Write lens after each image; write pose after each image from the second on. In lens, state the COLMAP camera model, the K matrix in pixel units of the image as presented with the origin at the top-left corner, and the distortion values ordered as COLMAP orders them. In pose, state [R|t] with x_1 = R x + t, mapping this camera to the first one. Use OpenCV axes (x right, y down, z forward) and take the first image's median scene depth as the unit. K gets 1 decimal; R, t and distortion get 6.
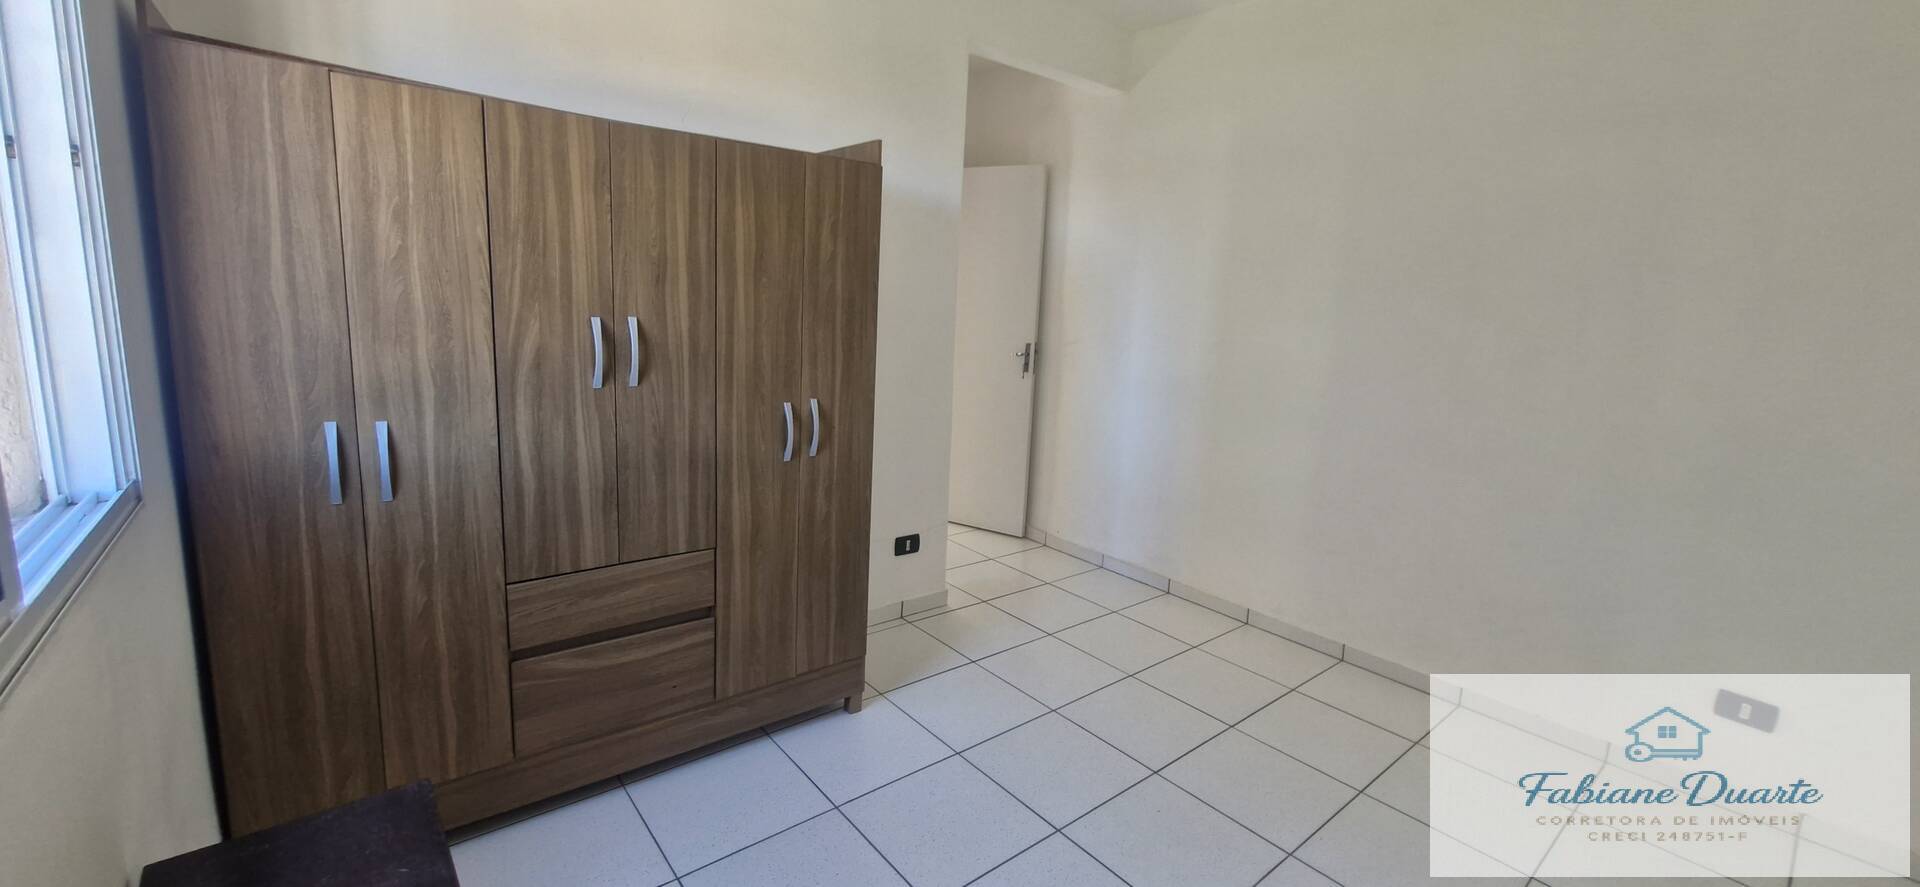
lens RADIAL K [[761.3, 0, 952.5], [0, 761.3, 433.1], [0, 0, 1]] dist [0.003137, -0.001786]
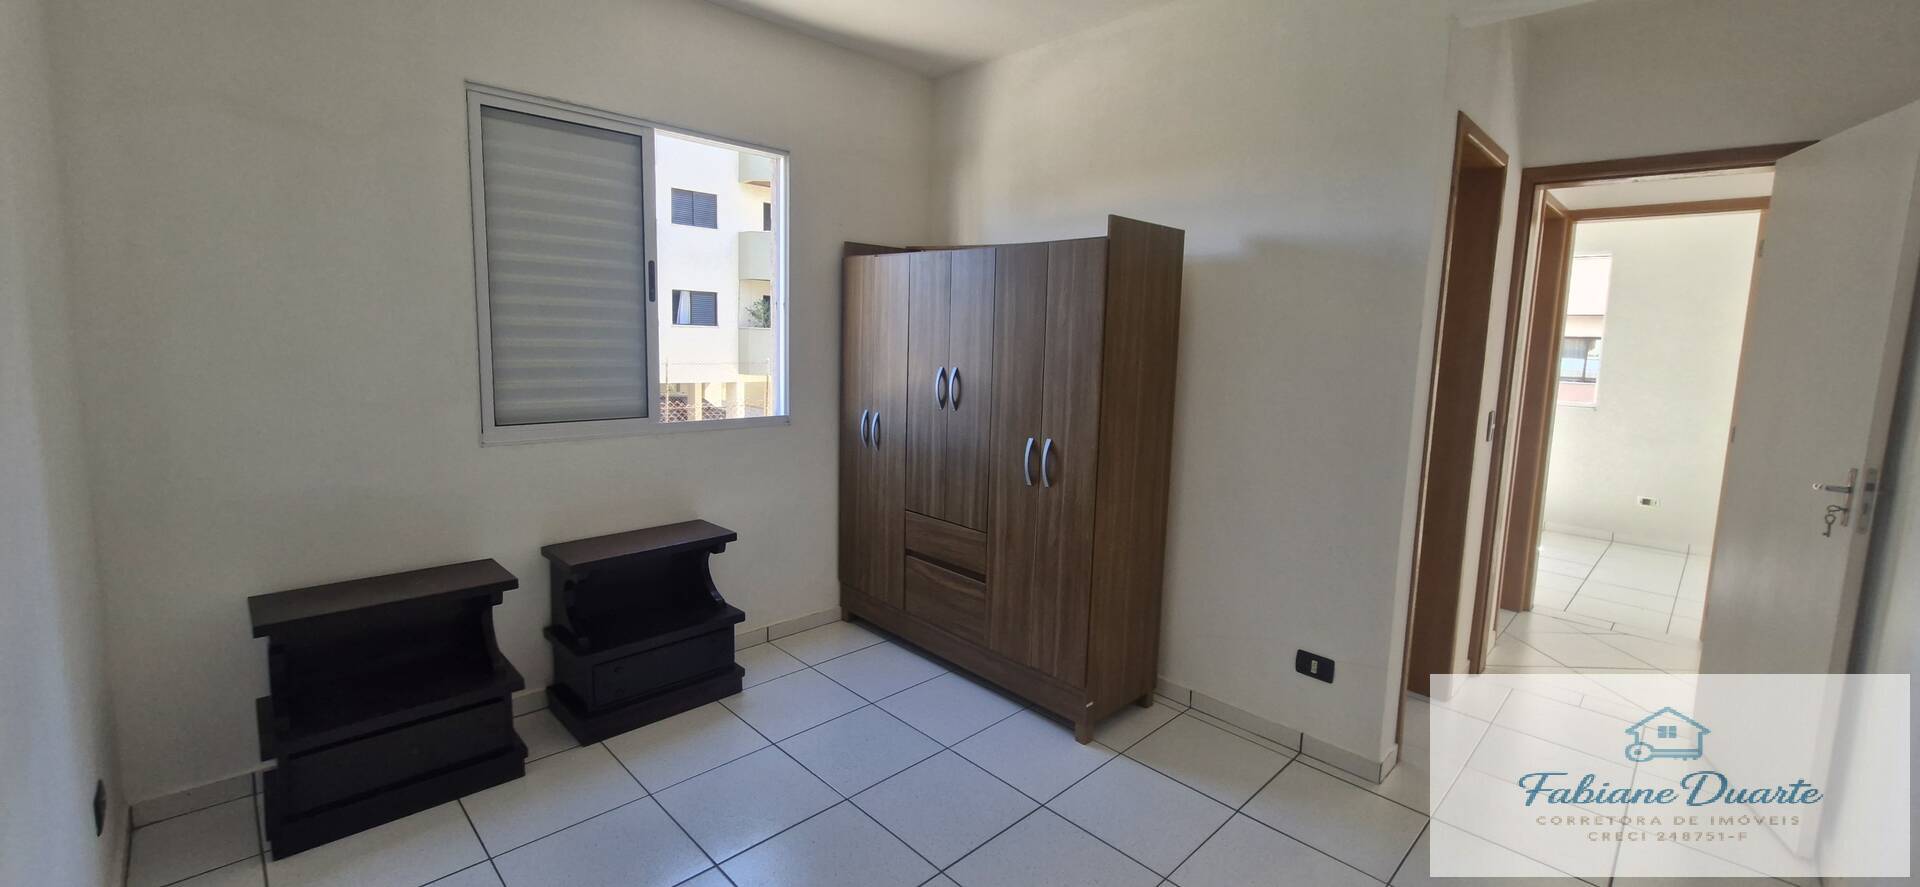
lens RADIAL K [[761.3, 0, 955.2], [0, 761.3, 429.1], [0, 0, 1]] dist [0.003137, -0.001786]
pose [[0.089261, 0.084958, -0.992378, 1.038534], [-0.199381, 0.977713, 0.065768, -0.114505], [0.975848, 0.191991, 0.104210, 0.751970]]
